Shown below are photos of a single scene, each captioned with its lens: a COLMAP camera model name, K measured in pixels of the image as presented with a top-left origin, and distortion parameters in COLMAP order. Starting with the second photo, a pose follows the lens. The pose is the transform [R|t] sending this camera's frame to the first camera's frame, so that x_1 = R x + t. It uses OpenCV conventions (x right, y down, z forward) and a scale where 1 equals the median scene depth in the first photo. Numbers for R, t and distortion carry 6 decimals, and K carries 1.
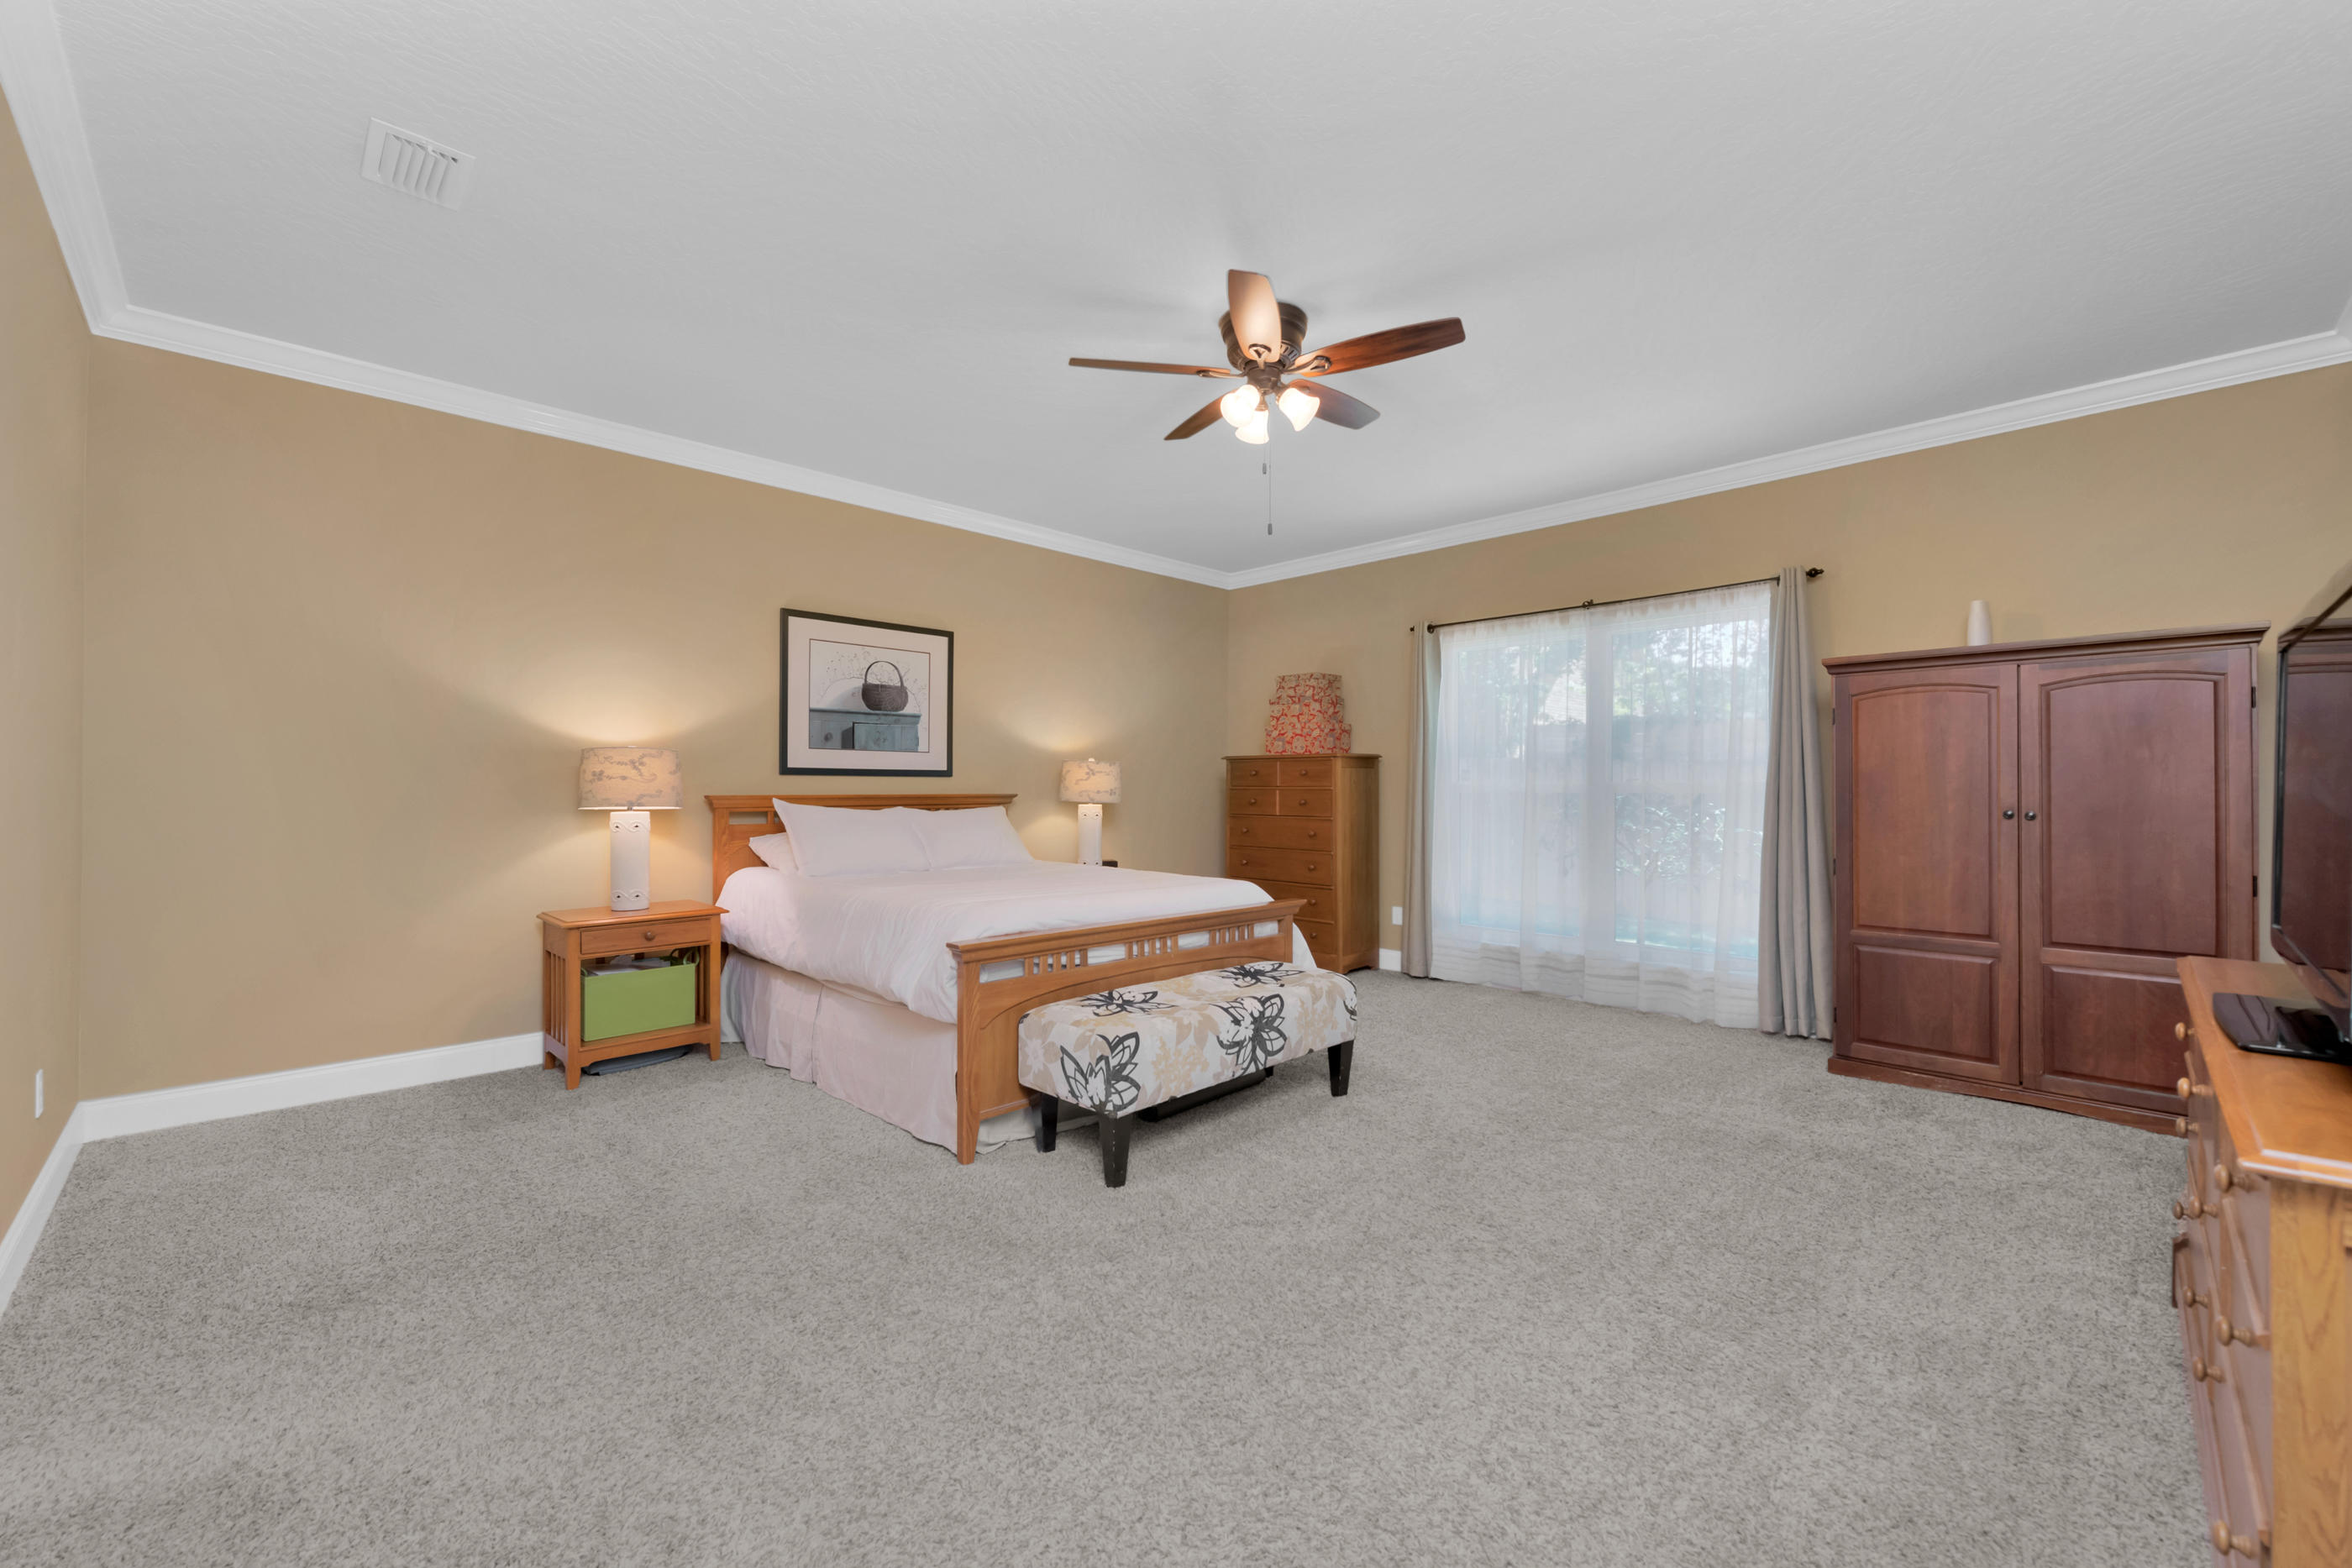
lens RADIAL K [[963.4, 0, 1171.3], [0, 963.4, 784.0], [0, 0, 1]] dist [0.001611, -0.003173]
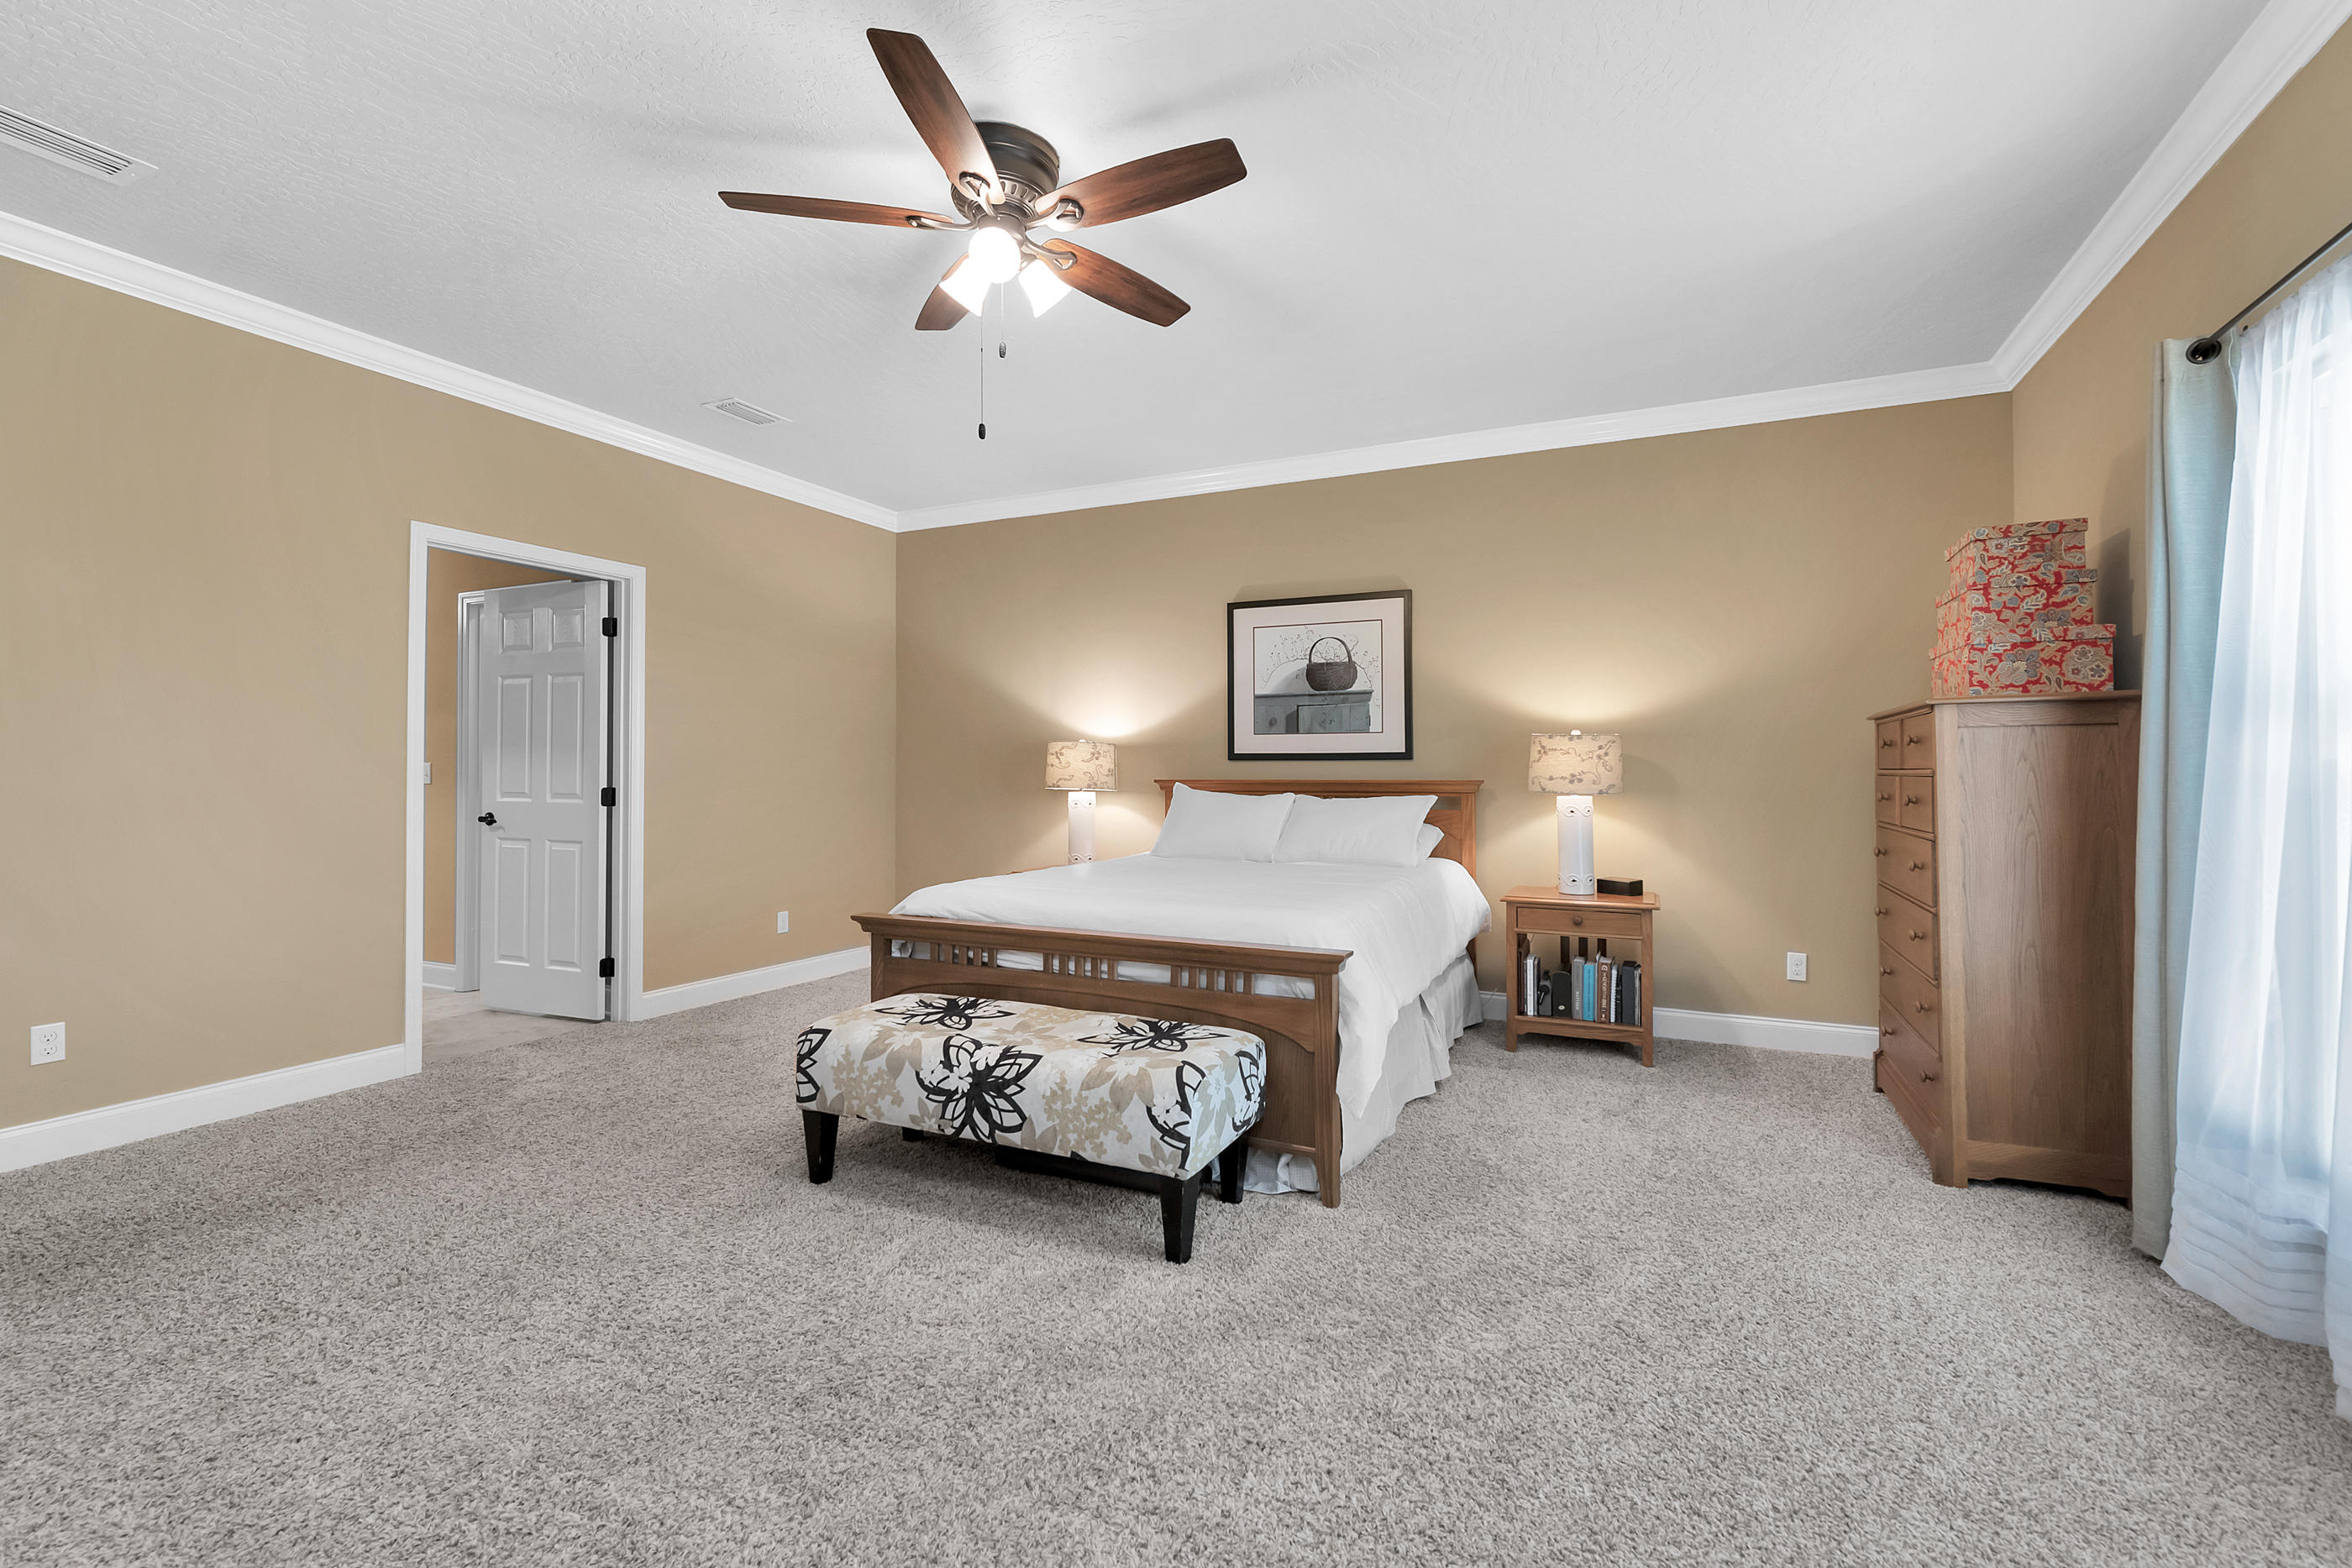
lens RADIAL K [[963.4, 0, 1177.4], [0, 963.4, 774.6], [0, 0, 1]] dist [0.001611, -0.003173]
pose [[0.346463, -0.000989, -0.938063, 0.551533], [0.006177, 0.999980, 0.001227, 0.003891], [0.938043, -0.006220, 0.346463, 0.564003]]
